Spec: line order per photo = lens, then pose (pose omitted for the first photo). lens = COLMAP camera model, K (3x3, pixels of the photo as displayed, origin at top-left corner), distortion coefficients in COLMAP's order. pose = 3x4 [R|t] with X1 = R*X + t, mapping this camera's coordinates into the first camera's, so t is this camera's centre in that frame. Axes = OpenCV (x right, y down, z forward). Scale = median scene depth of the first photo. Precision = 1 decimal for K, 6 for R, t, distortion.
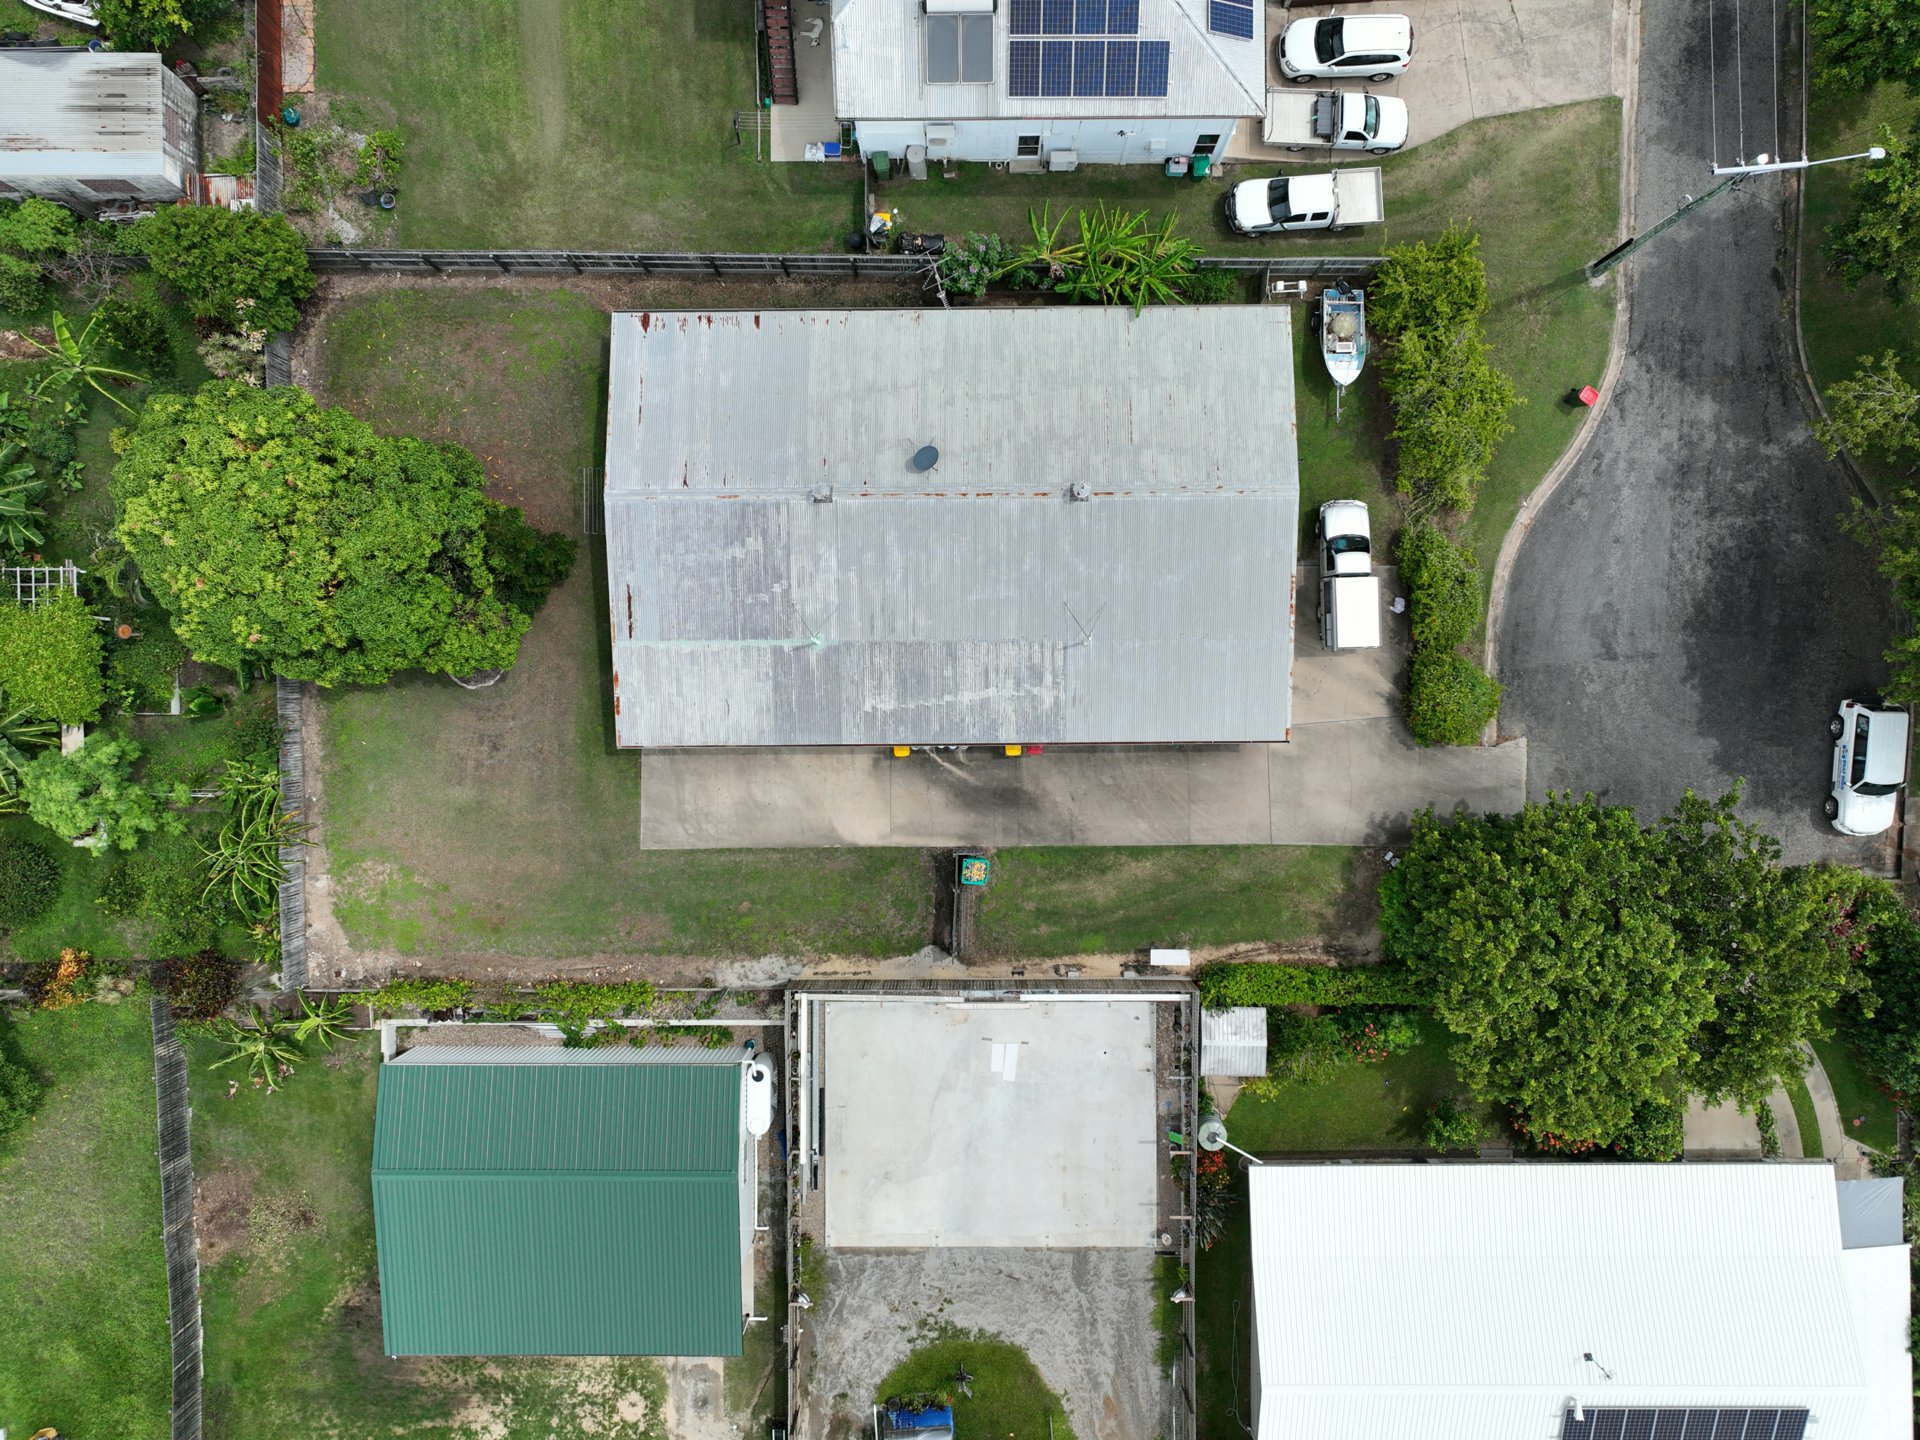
lens RADIAL K [[1342.7, 0, 960.3], [0, 1342.7, 719.0], [0, 0, 1]] dist [0.014095, -0.000202]
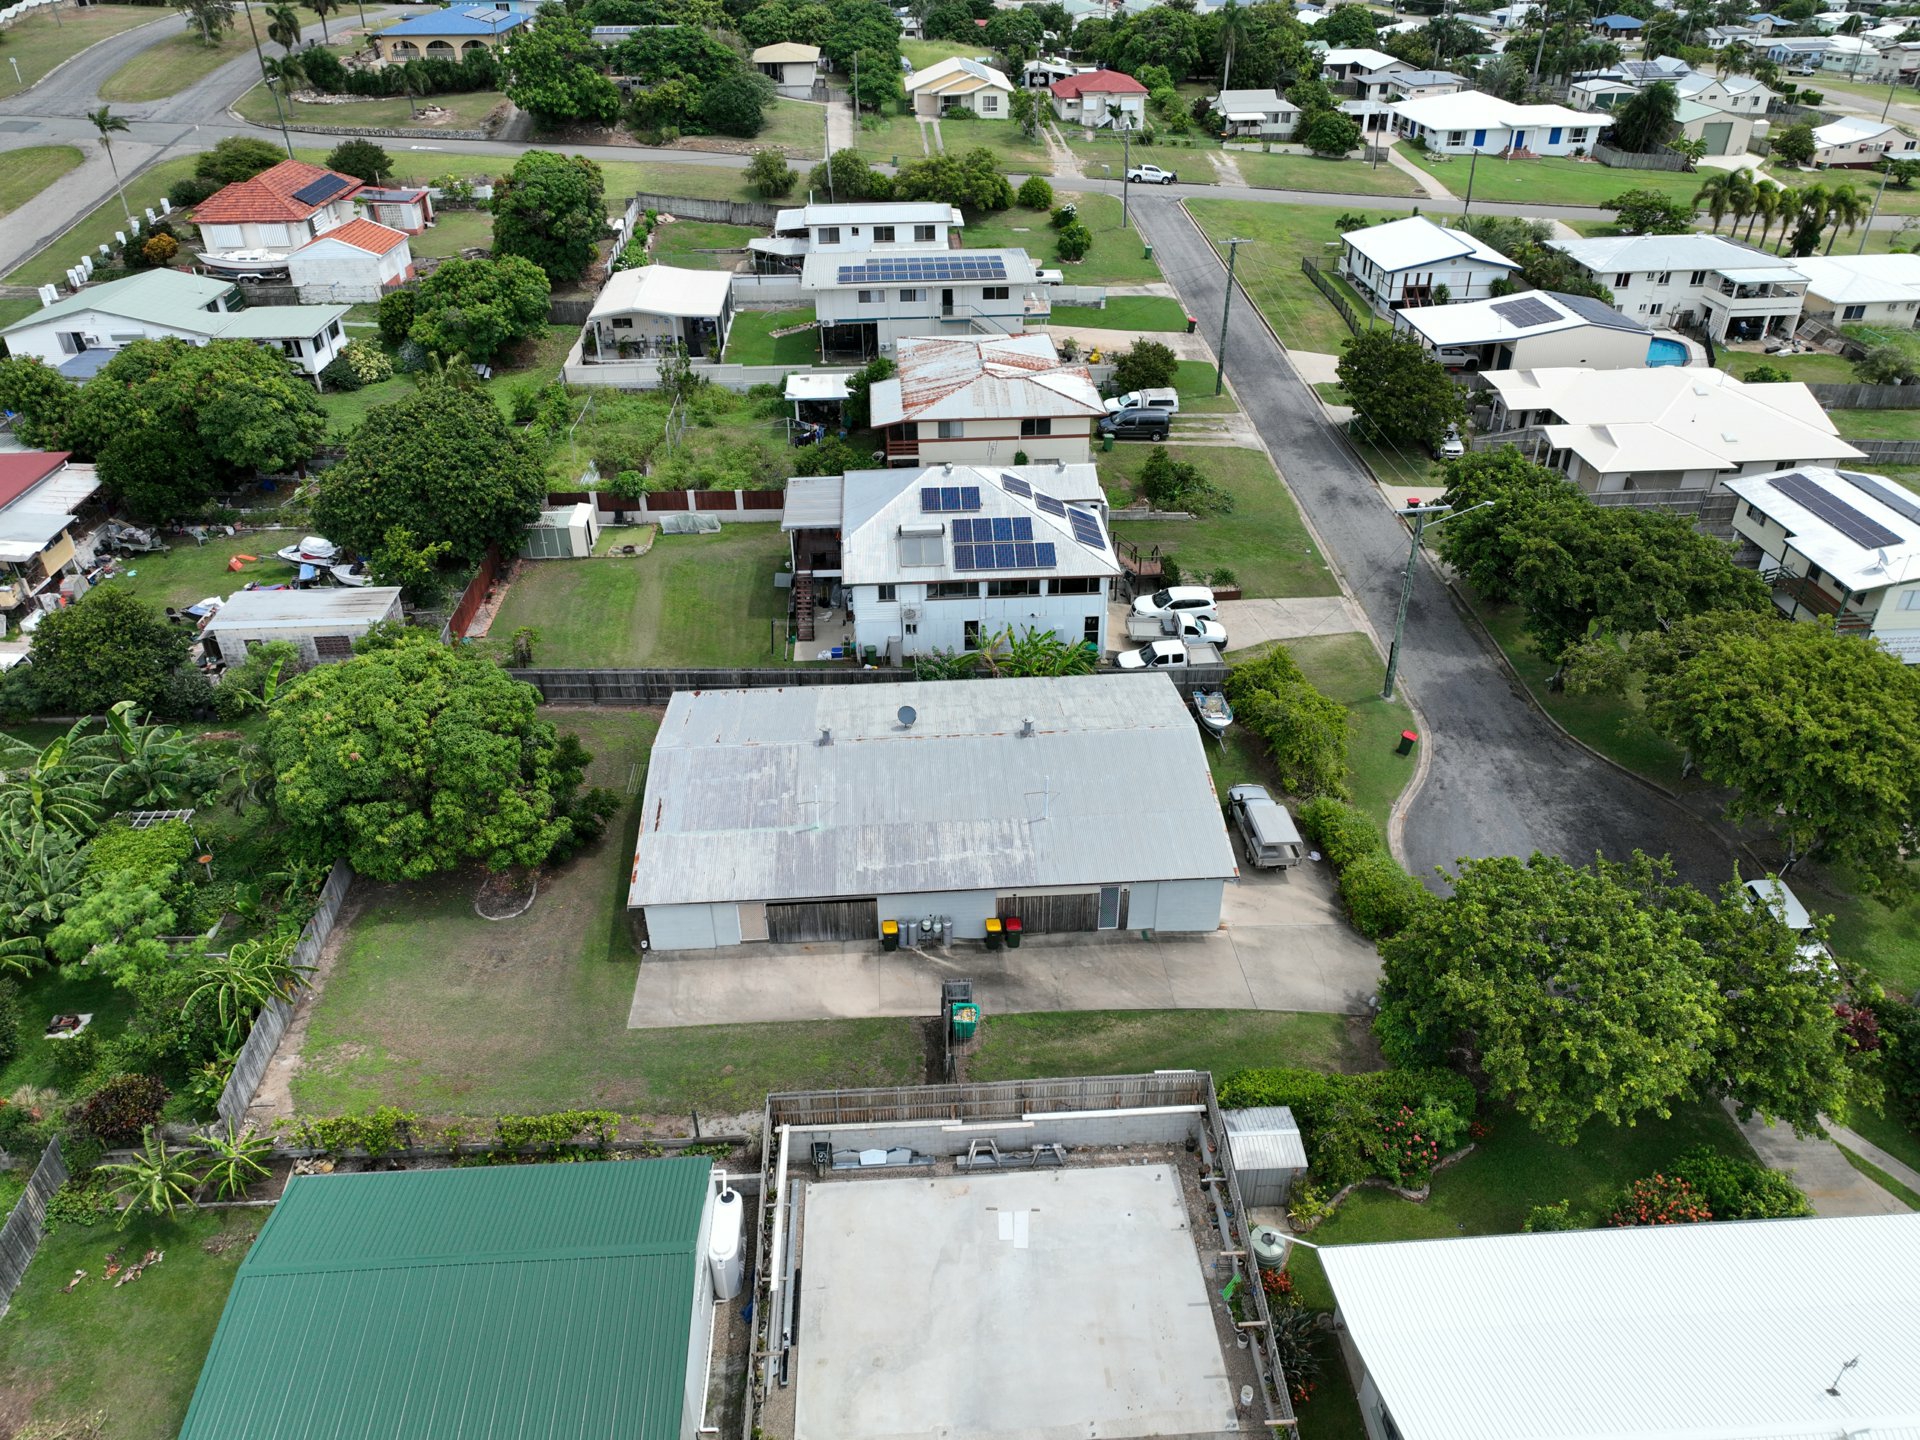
lens RADIAL K [[1342.7, 0, 958.3], [0, 1342.7, 719.0], [0, 0, 1]] dist [0.014095, -0.000202]
pose [[0.998448, -0.031611, 0.045841, -0.032348], [0.055660, 0.542570, -0.838165, 0.817048], [0.001623, 0.839416, 0.543487, 0.270297]]
